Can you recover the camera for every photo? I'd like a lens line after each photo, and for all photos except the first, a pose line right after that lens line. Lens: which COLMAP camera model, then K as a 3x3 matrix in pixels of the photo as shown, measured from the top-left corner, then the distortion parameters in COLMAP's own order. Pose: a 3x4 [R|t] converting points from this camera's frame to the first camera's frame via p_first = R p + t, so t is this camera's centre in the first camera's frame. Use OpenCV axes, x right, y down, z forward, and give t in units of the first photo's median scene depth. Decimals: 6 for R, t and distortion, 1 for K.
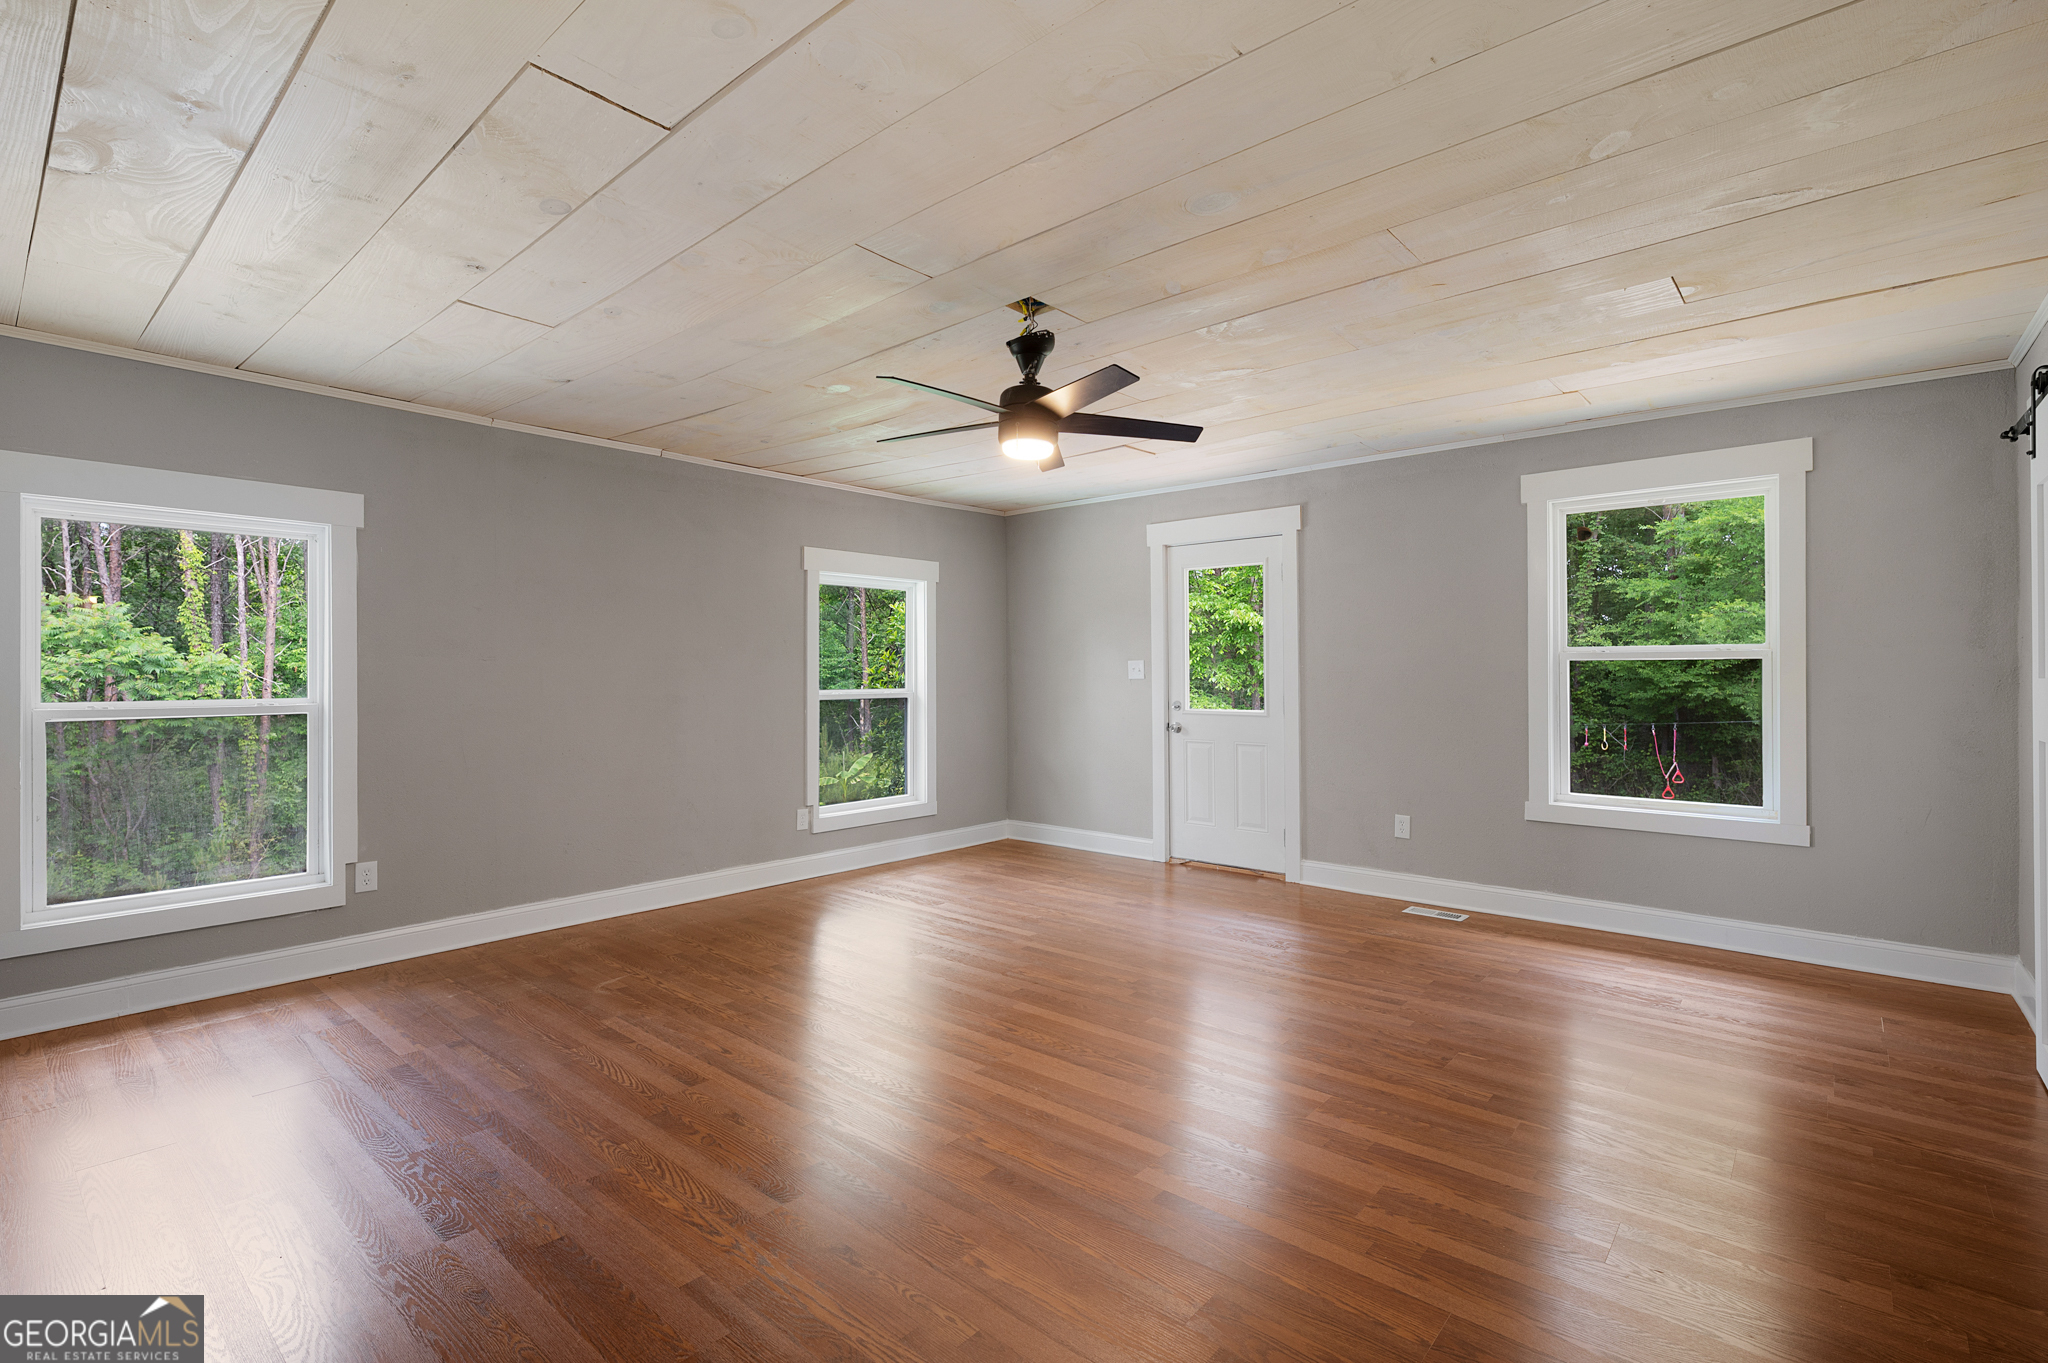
lens RADIAL K [[930.6, 0, 1017.2], [0, 930.6, 657.5], [0, 0, 1]] dist [-0.002110, -0.000273]
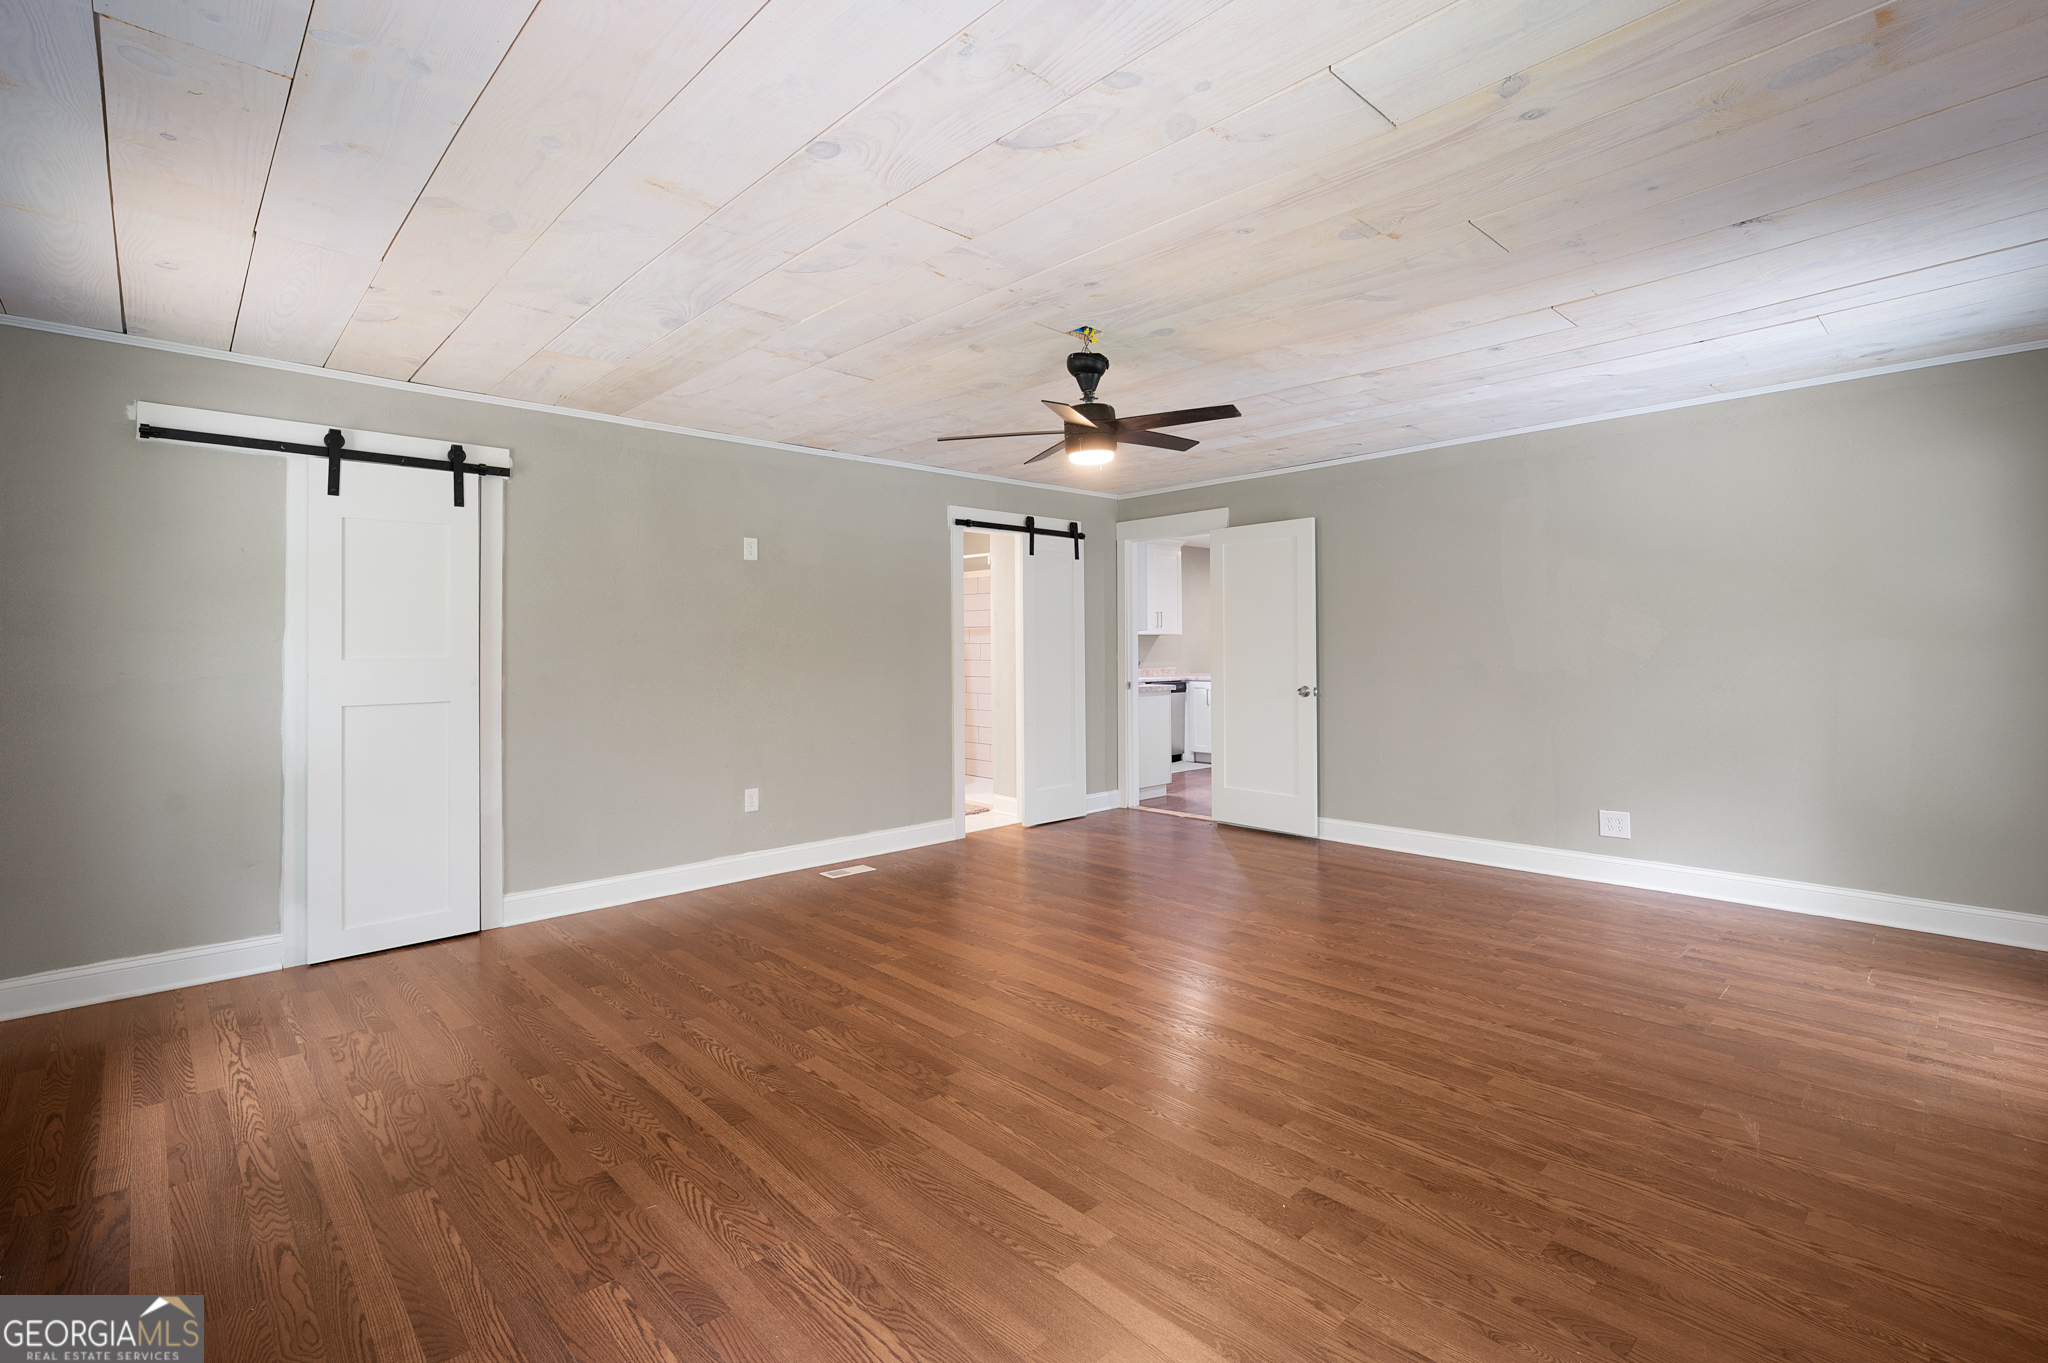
lens RADIAL K [[930.6, 0, 1017.2], [0, 930.6, 657.5], [0, 0, 1]] dist [-0.002110, -0.000273]
pose [[-0.994893, 0.011223, 0.100312, -0.008919], [0.010537, 0.999917, -0.007361, 0.031584], [-0.100387, -0.006267, -0.994929, 1.917564]]
